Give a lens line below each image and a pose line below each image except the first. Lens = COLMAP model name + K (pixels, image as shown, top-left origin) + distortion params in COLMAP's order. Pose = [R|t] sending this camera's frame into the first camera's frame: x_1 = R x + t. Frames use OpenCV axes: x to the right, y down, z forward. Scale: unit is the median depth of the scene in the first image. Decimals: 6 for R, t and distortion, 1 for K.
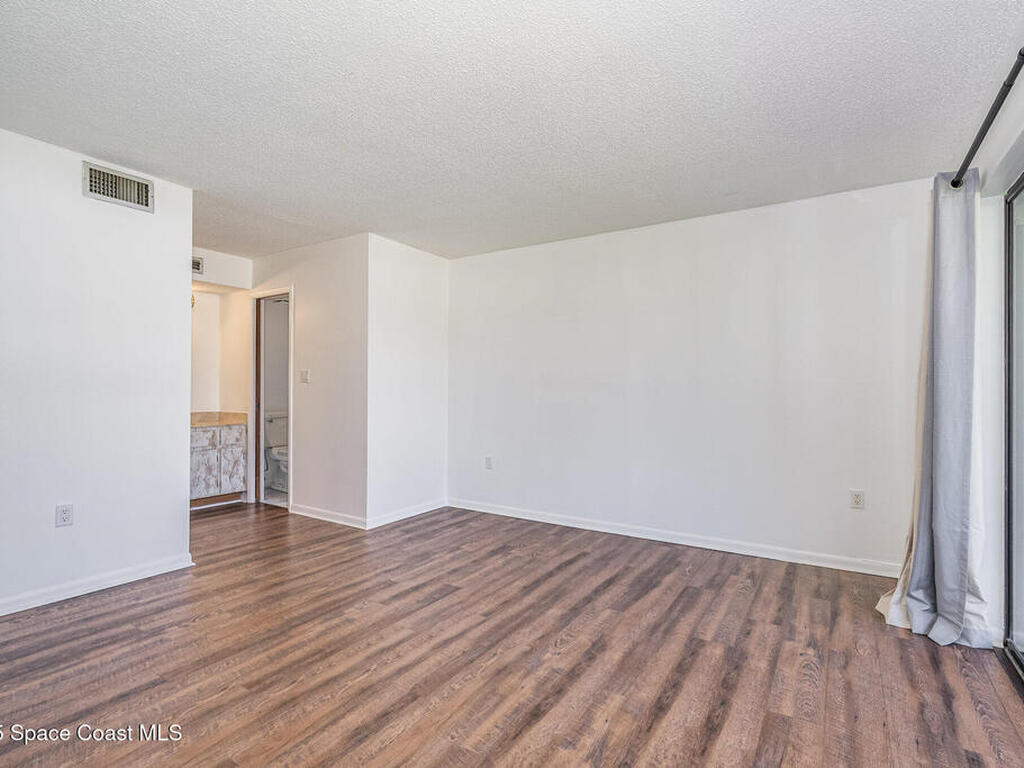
lens RADIAL K [[510.0, 0, 511.8], [0, 510.0, 386.9], [0, 0, 1]] dist [0.006451, 0.001947]
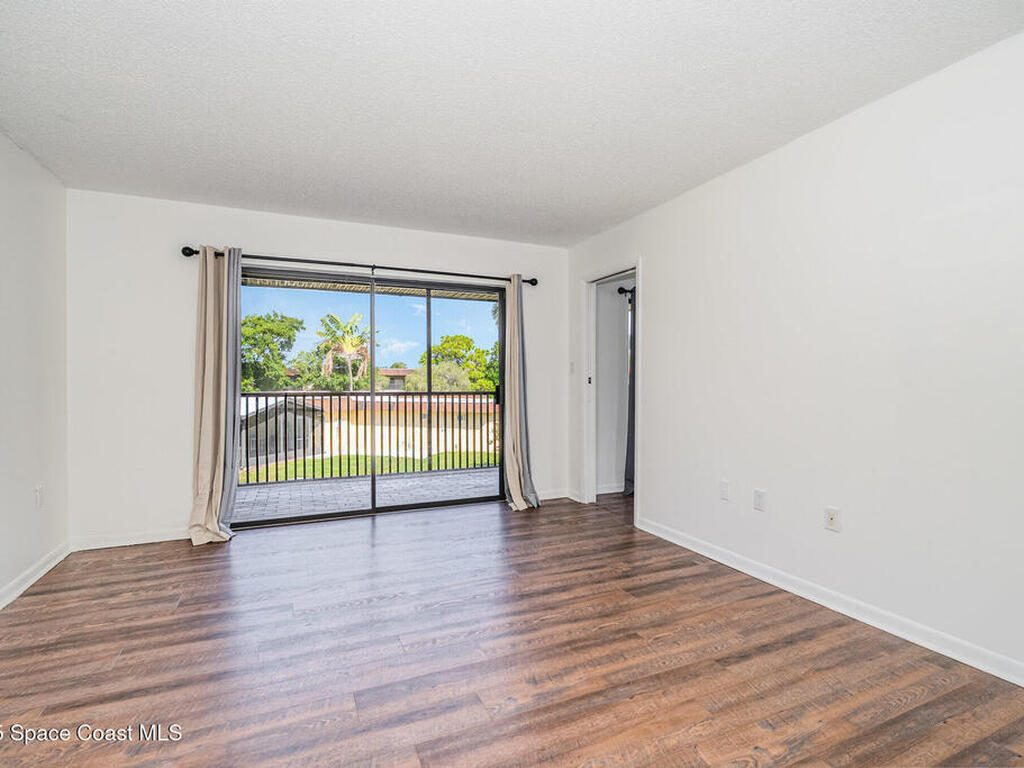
lens RADIAL K [[510.0, 0, 511.9], [0, 510.0, 382.8], [0, 0, 1]] dist [0.006451, 0.001947]
pose [[-0.838654, -0.002061, 0.544660, -0.816550], [-0.003515, 0.999992, -0.001628, 0.012401], [-0.544653, -0.003279, -0.838655, 1.918506]]
